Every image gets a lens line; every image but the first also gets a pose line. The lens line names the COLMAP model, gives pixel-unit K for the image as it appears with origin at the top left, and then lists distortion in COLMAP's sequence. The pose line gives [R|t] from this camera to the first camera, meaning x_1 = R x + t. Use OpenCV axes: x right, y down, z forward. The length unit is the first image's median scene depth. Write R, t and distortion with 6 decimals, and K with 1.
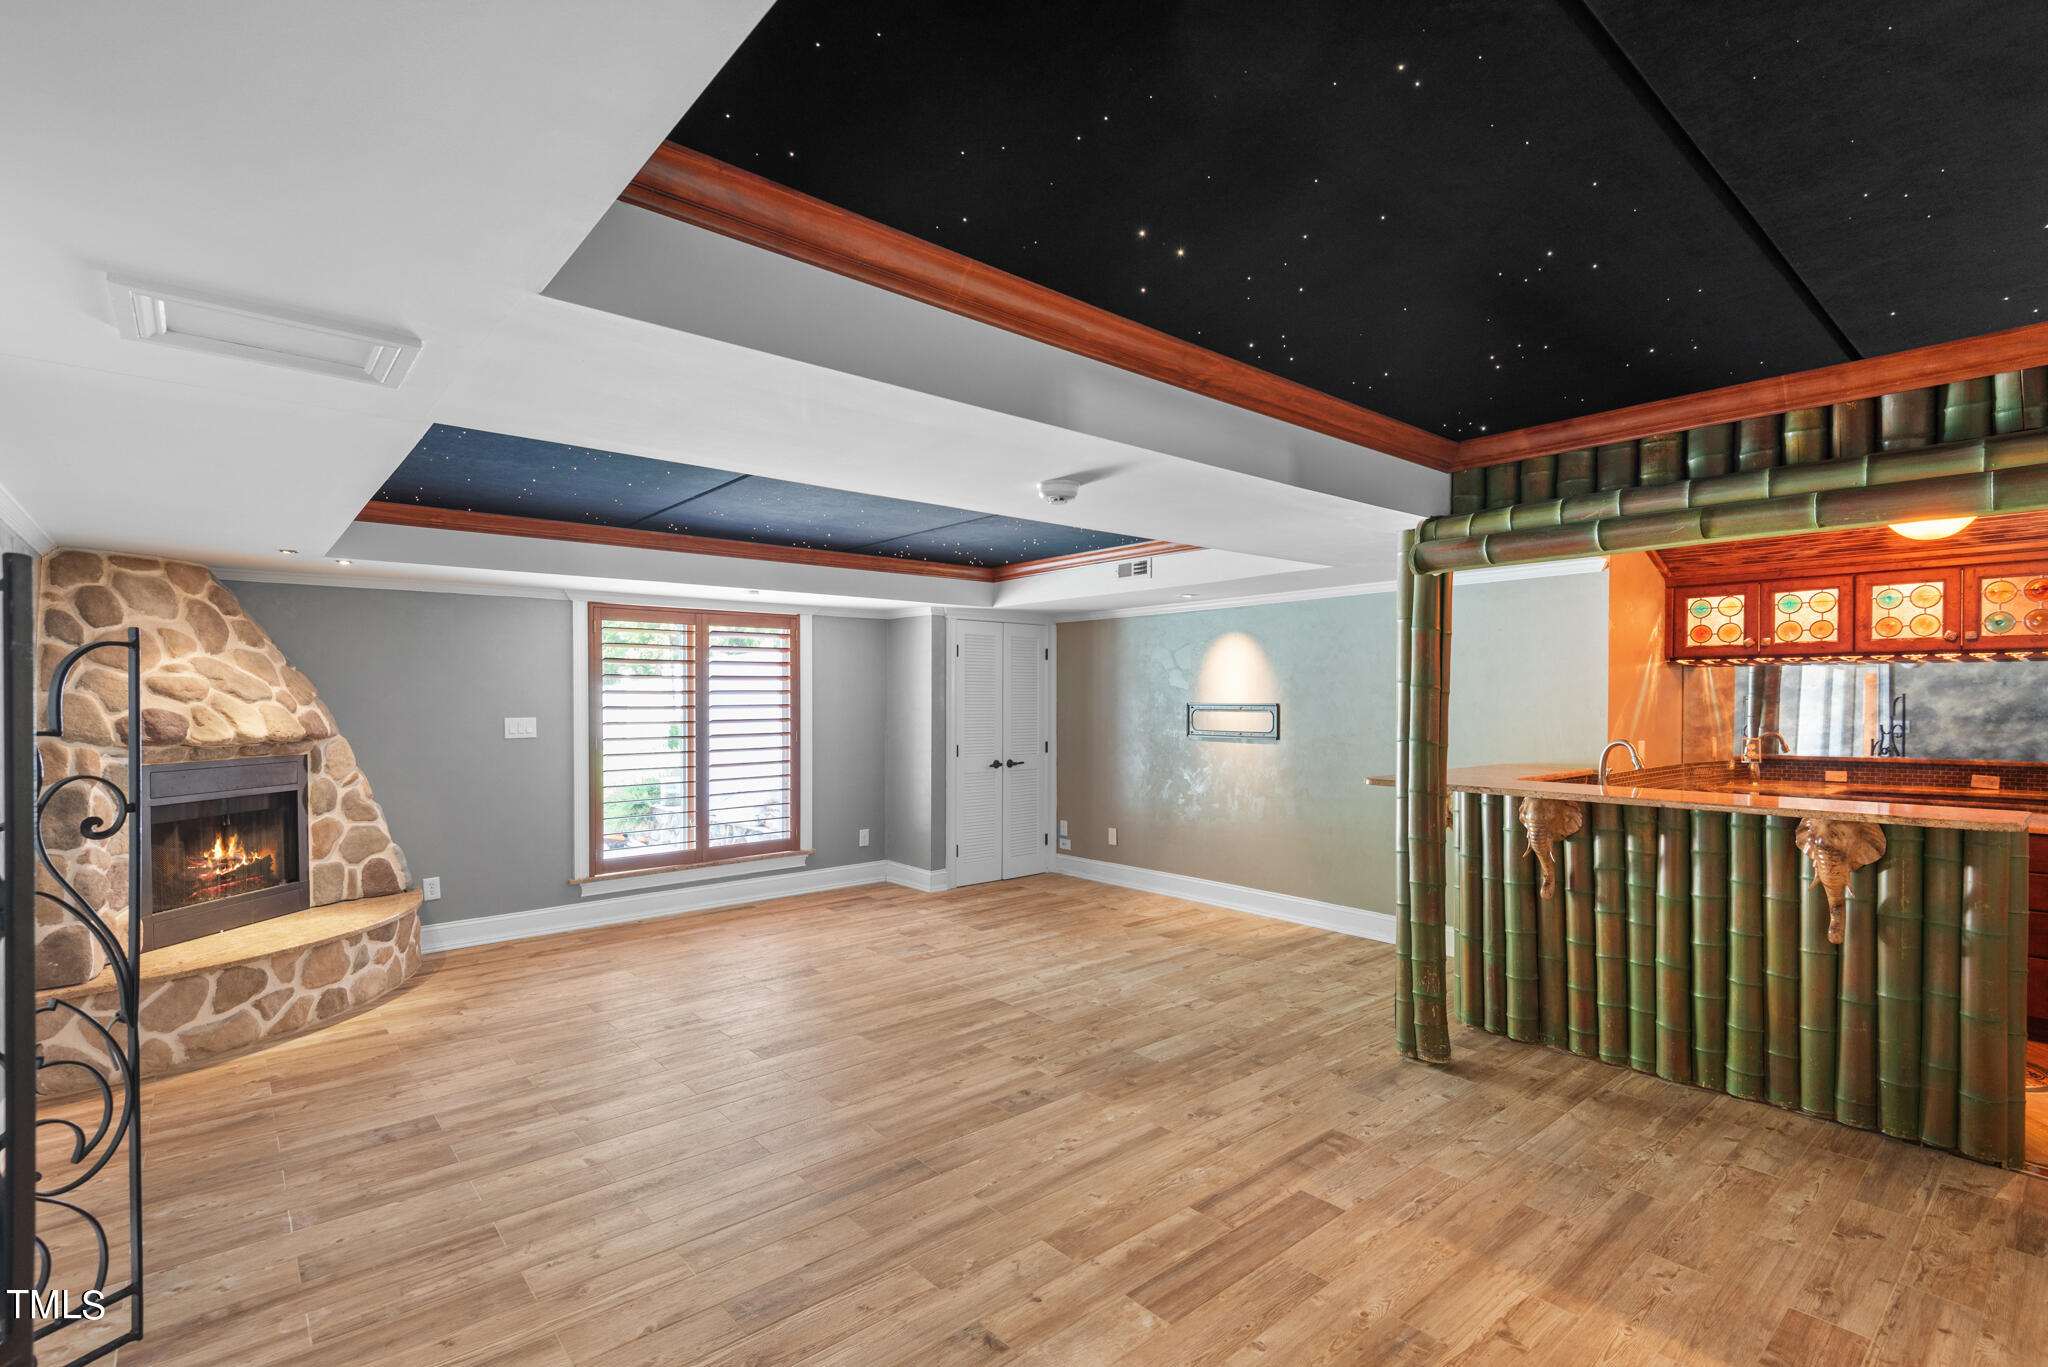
lens RADIAL K [[939.6, 0, 1042.2], [0, 939.6, 695.8], [0, 0, 1]] dist [0.015141, -0.005087]
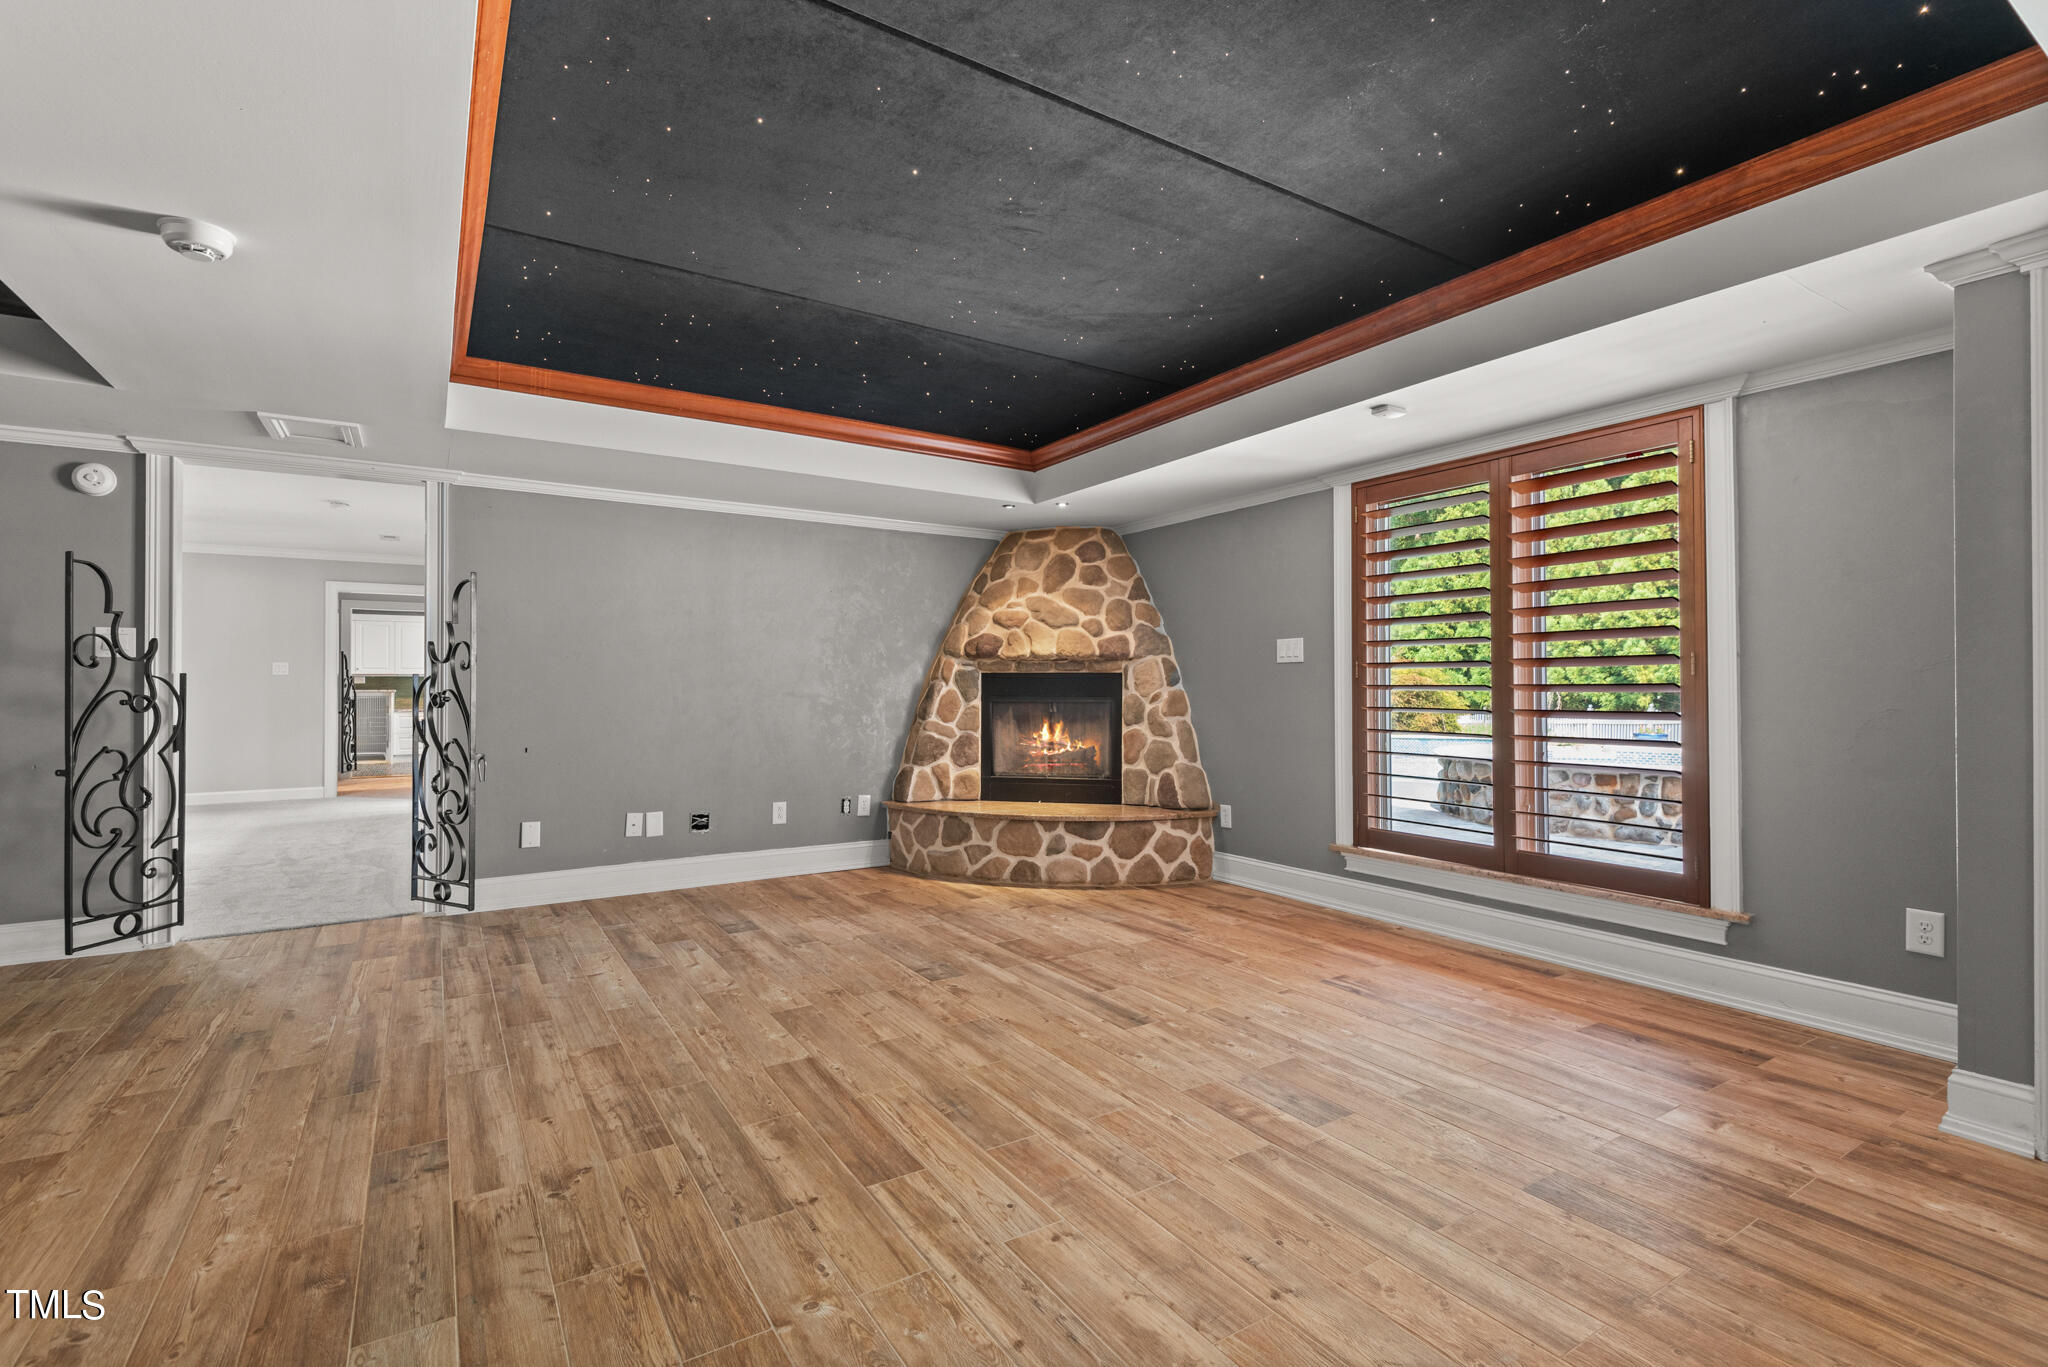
lens RADIAL K [[939.6, 0, 1028.1], [0, 939.6, 675.0], [0, 0, 1]] dist [0.015141, -0.005087]
pose [[-0.164052, -0.006426, -0.986431, 0.405538], [0.003932, 0.999967, -0.007169, 0.075921], [0.986444, -0.005055, -0.164021, 1.123311]]
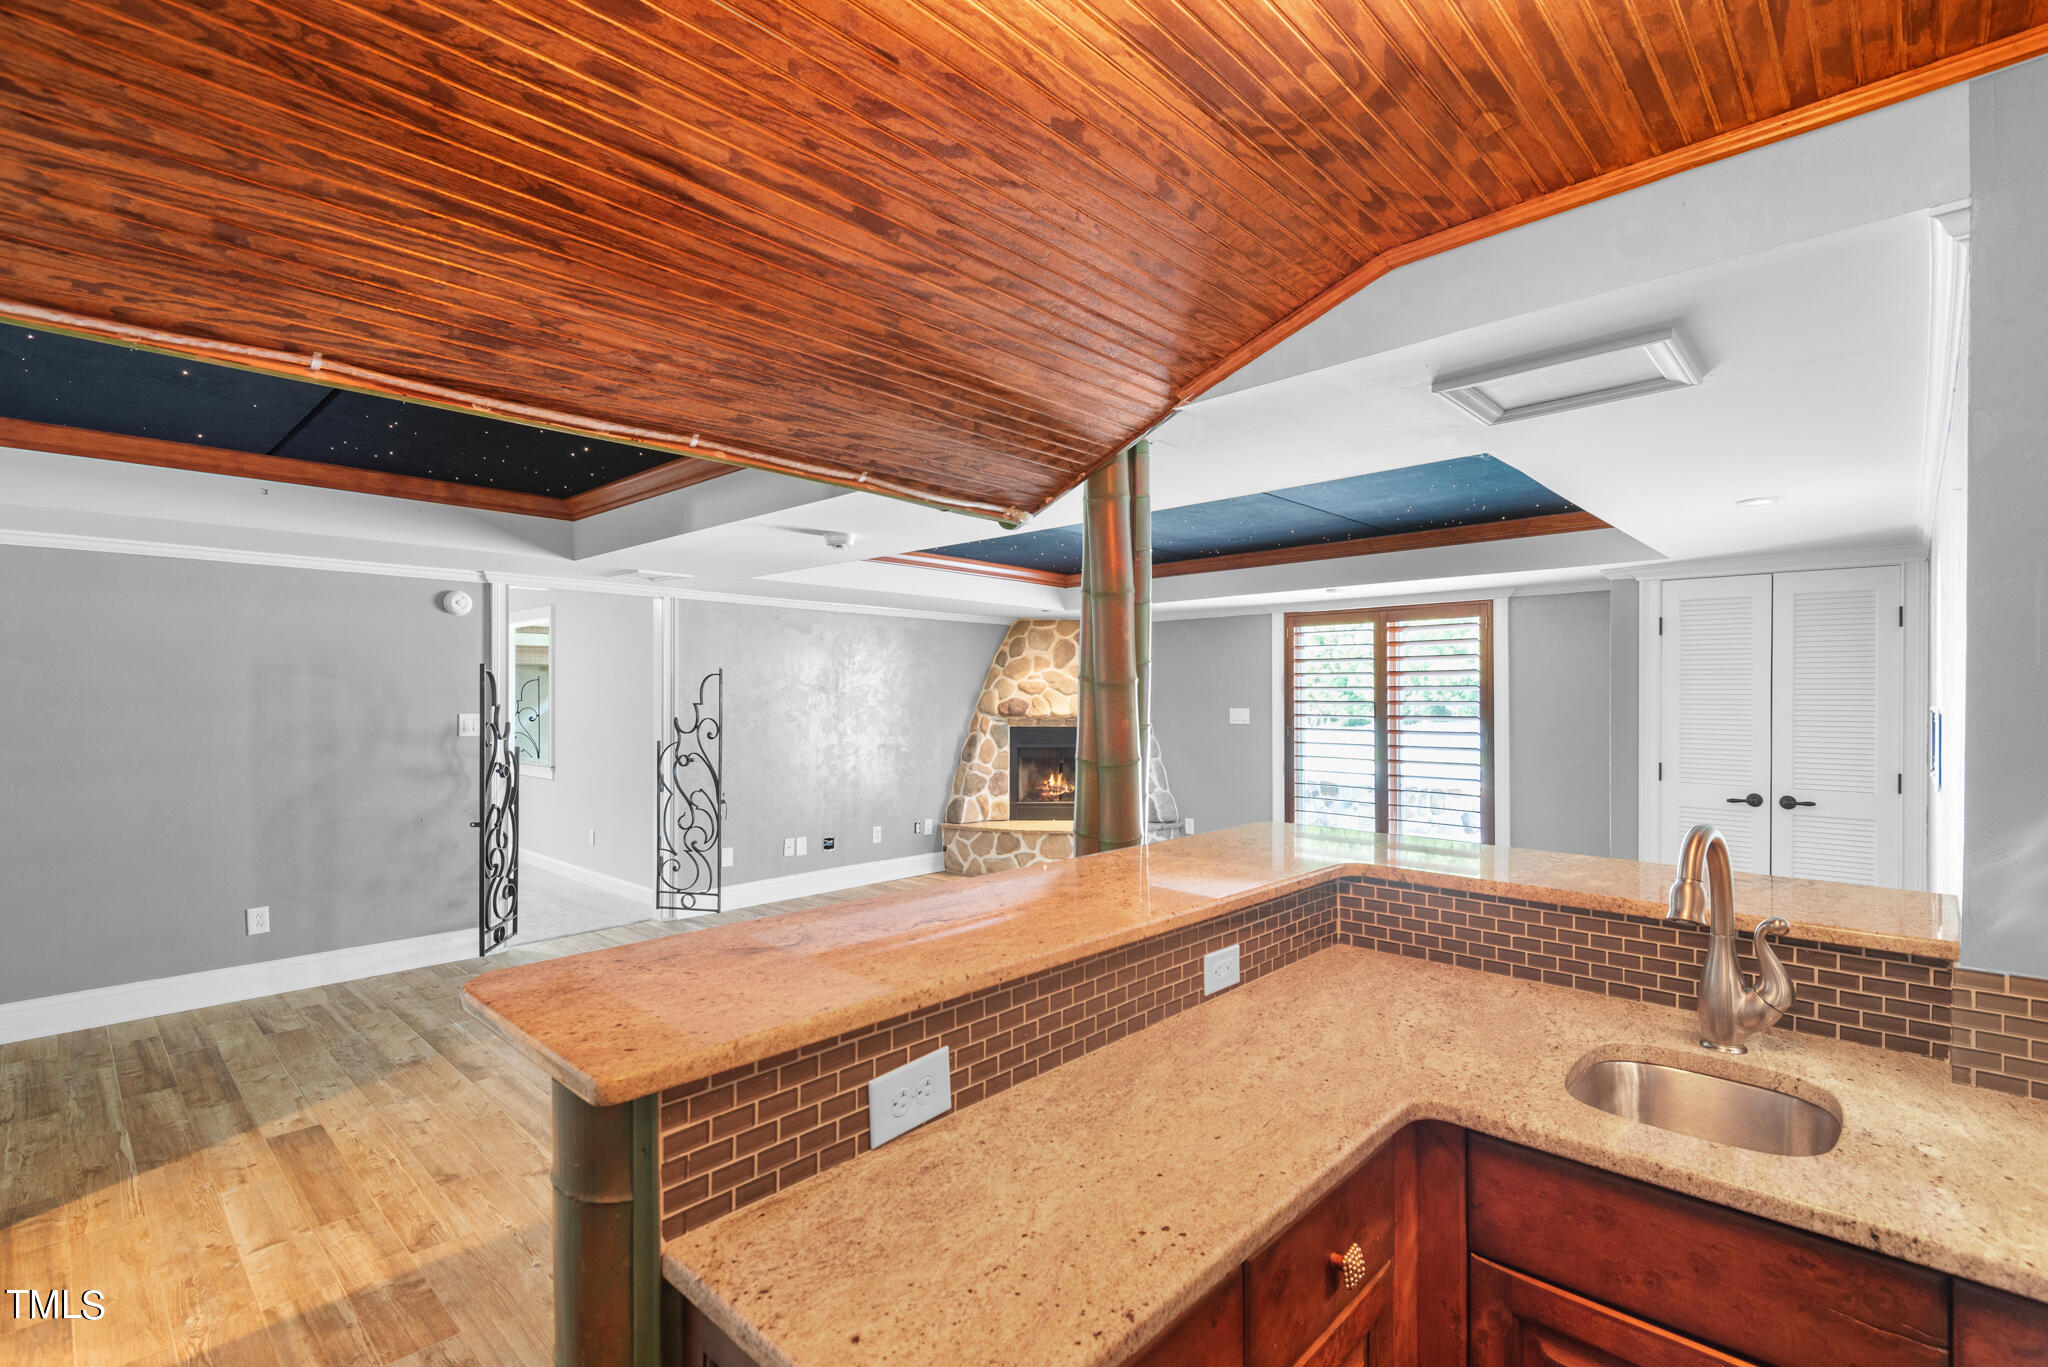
lens RADIAL K [[939.6, 0, 1034.5], [0, 939.6, 691.2], [0, 0, 1]] dist [0.015141, -0.005087]
pose [[0.085307, 0.001564, -0.996353, 0.883297], [0.001066, 0.999998, 0.001661, -0.003500], [0.996354, -0.001203, 0.085305, 0.755295]]
